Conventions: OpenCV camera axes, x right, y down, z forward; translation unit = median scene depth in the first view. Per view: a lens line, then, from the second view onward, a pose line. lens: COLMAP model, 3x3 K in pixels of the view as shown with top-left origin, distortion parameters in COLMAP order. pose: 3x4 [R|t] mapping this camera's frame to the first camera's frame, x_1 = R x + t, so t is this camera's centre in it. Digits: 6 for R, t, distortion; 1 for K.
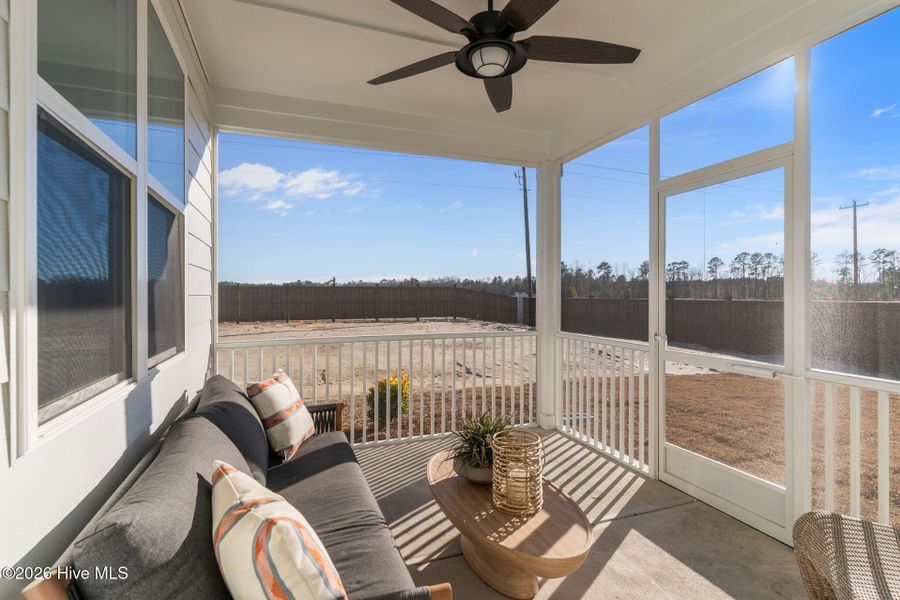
lens RADIAL K [[432.8, 0, 446.3], [0, 432.8, 295.6], [0, 0, 1]] dist [0.003059, 0.000215]
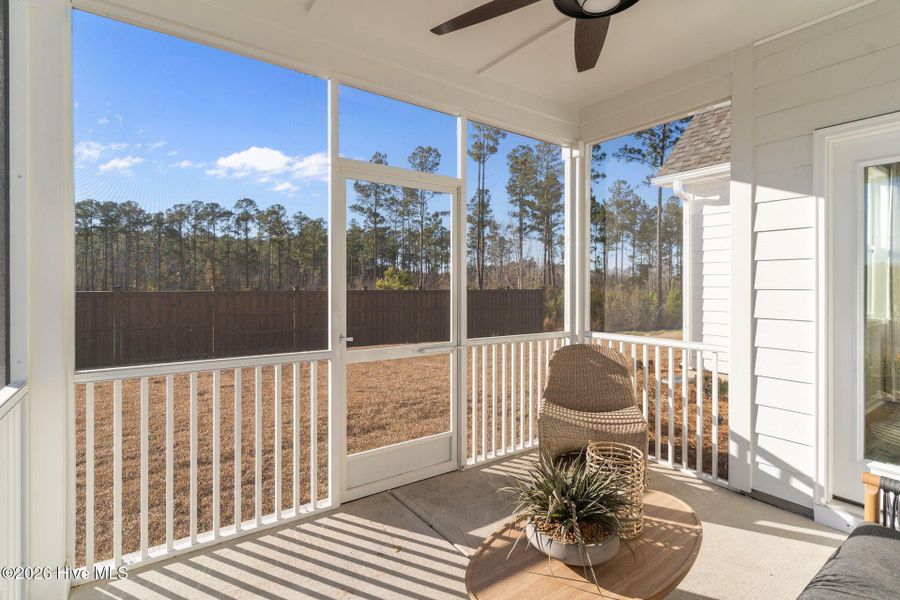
lens RADIAL K [[430.4, 0, 448.3], [0, 430.4, 284.3], [0, 0, 1]] dist [0.001214, 0.000130]
pose [[-0.256068, -0.002920, 0.966654, -0.389479], [-0.007738, 0.999970, 0.000971, -0.015831], [-0.966628, -0.007231, -0.256083, 1.013835]]
